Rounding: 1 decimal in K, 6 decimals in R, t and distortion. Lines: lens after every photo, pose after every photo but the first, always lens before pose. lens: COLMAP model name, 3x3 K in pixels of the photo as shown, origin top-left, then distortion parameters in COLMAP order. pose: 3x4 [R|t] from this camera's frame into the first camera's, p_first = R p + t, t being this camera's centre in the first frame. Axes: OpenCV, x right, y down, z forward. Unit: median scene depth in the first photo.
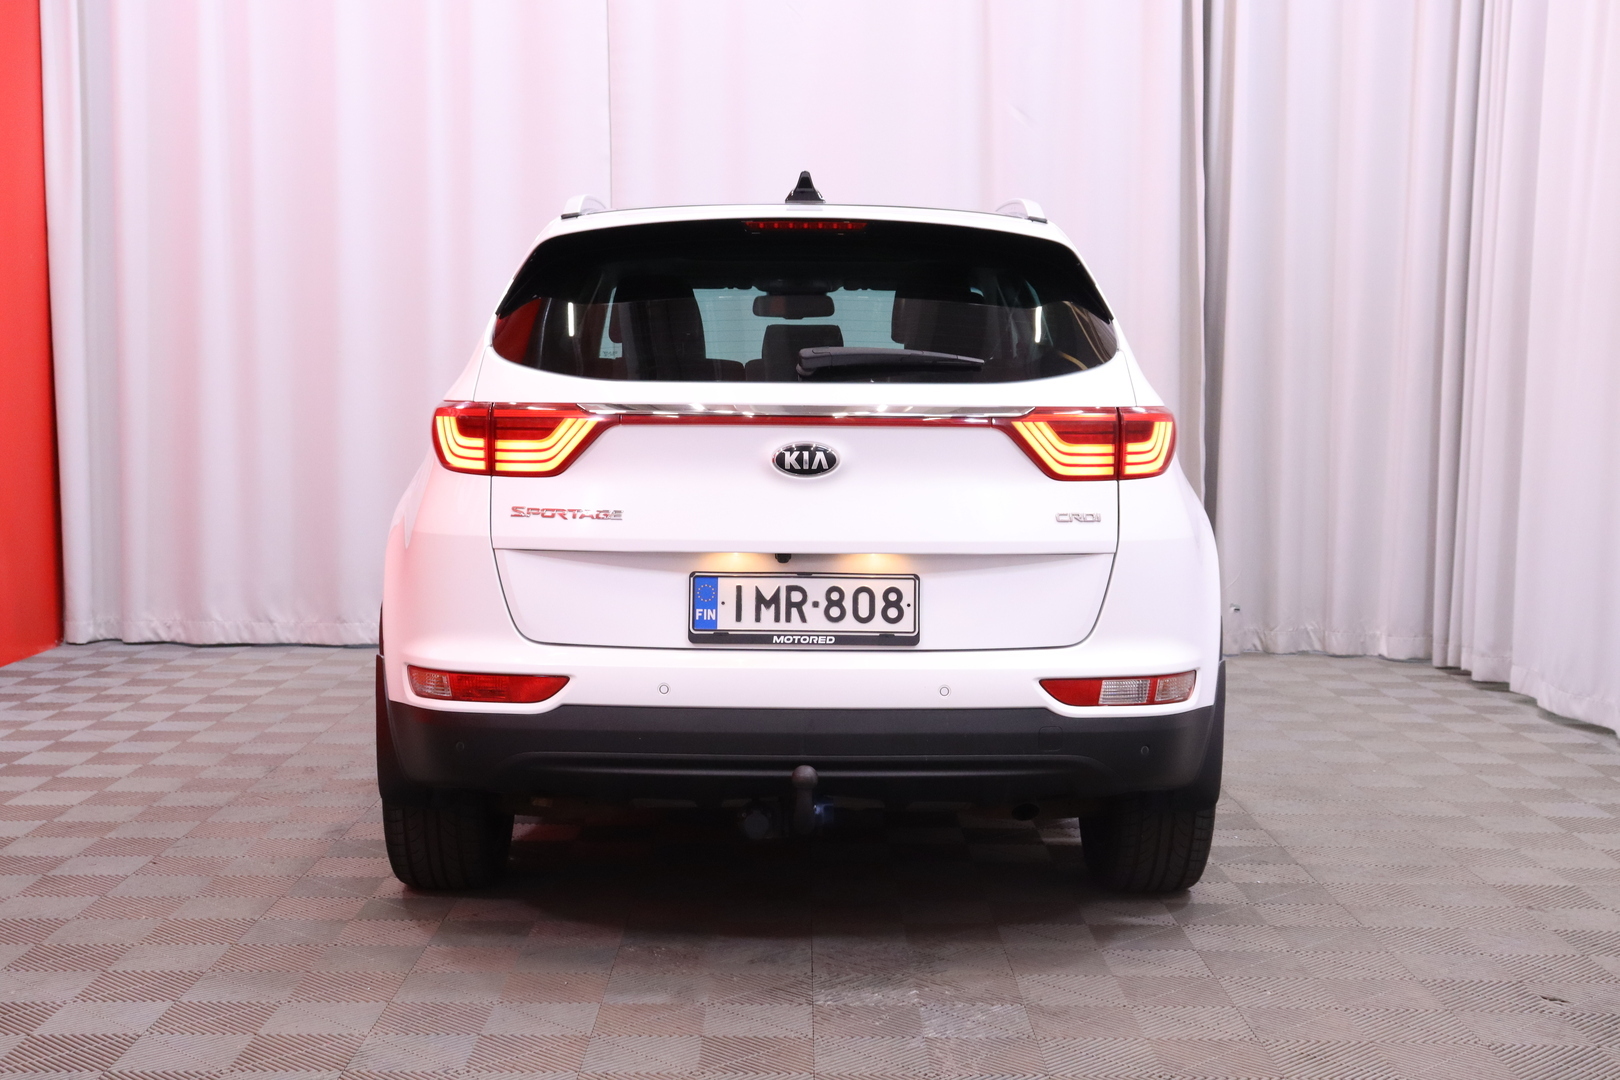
lens RADIAL K [[2185.8, 0, 807.2], [0, 2185.8, 538.9], [0, 0, 1]] dist [0.093704, 0.000000]
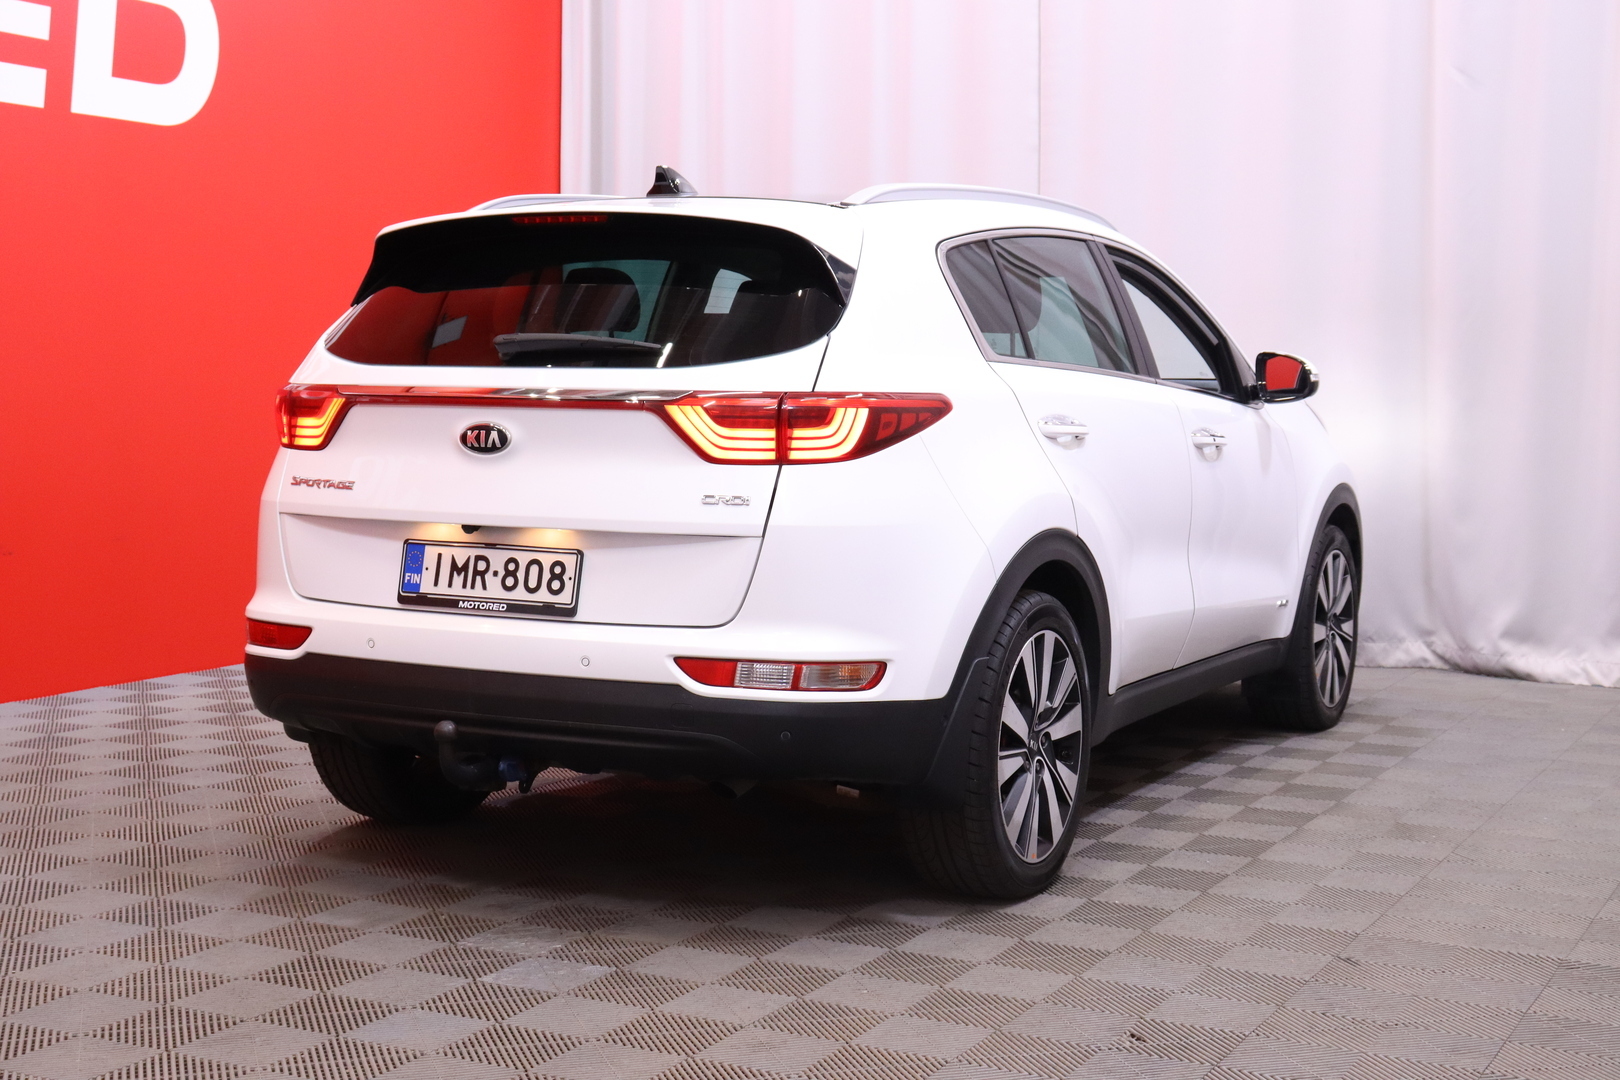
lens RADIAL K [[2267.3, 0, 797.9], [0, 2267.3, 532.7], [0, 0, 1]] dist [0.106498, 0.000000]
pose [[0.875689, 0.036096, -0.481524, 0.665771], [-0.037980, 0.999261, 0.005838, -0.002200], [0.481379, 0.013177, 0.876414, 0.095250]]
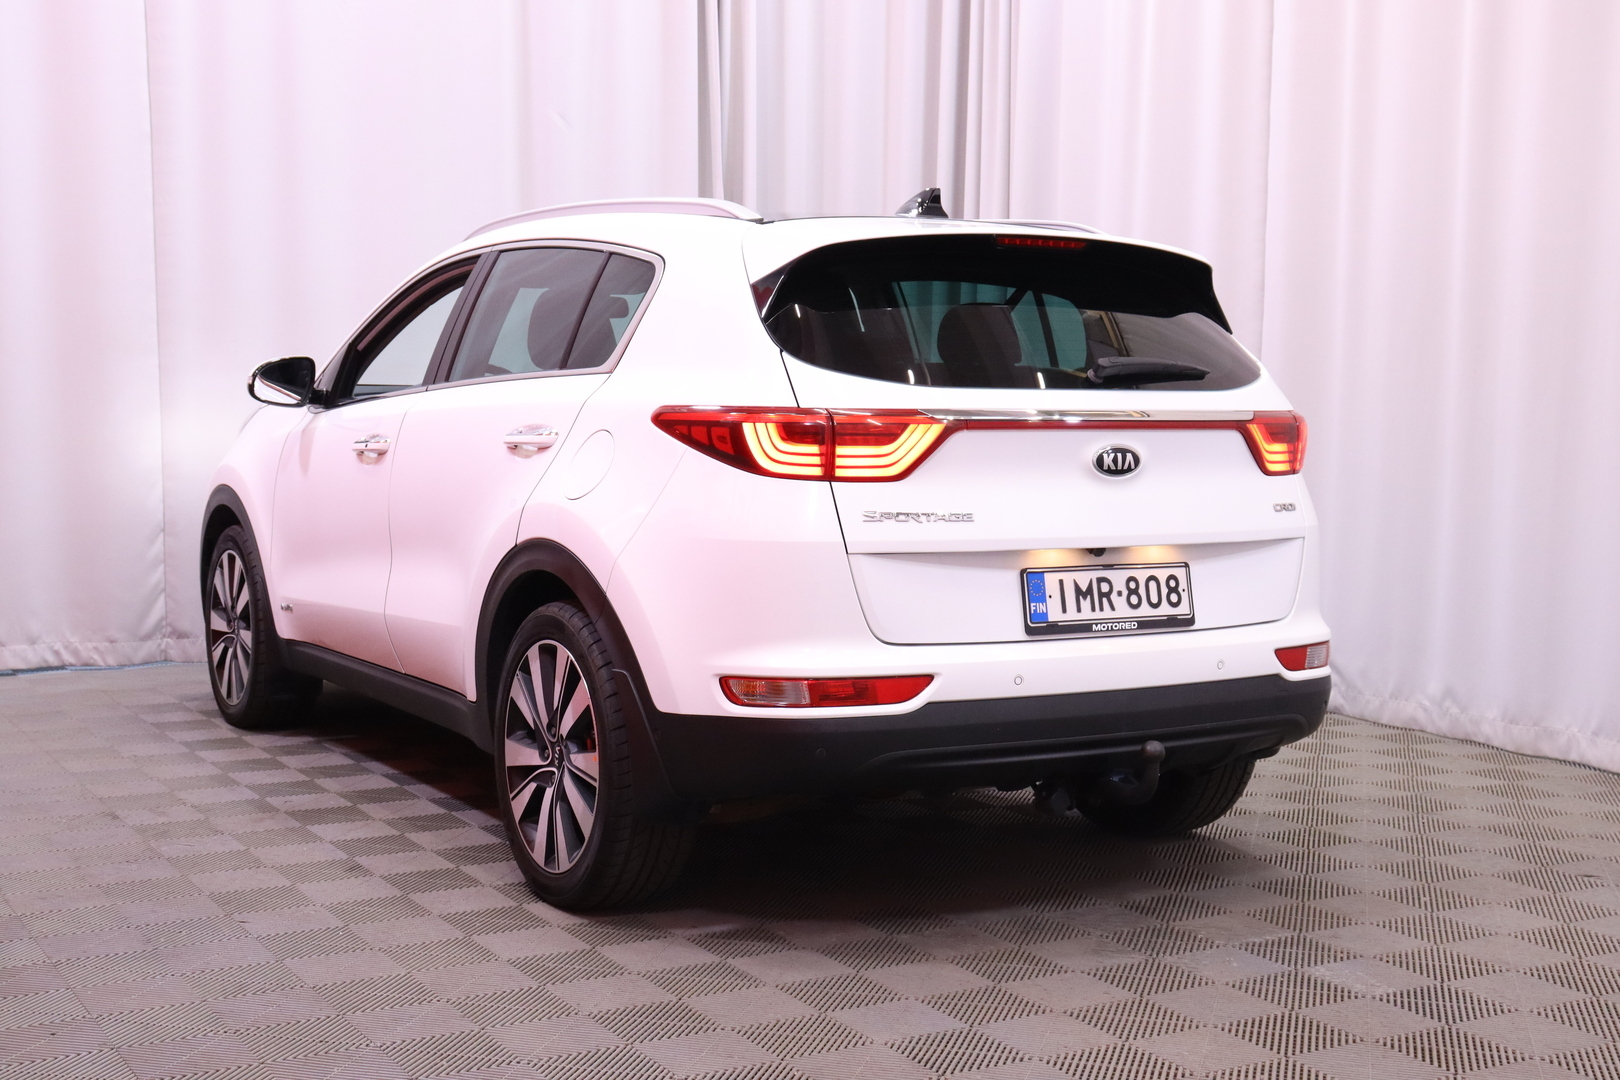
lens RADIAL K [[2204.2, 0, 825.1], [0, 2204.2, 546.5], [0, 0, 1]] dist [-0.019204, 0.000000]
pose [[0.858746, -0.037128, 0.511055, -0.677817], [0.032888, 0.999309, 0.017335, -0.017142], [-0.511345, 0.001921, 0.859373, 0.132919]]
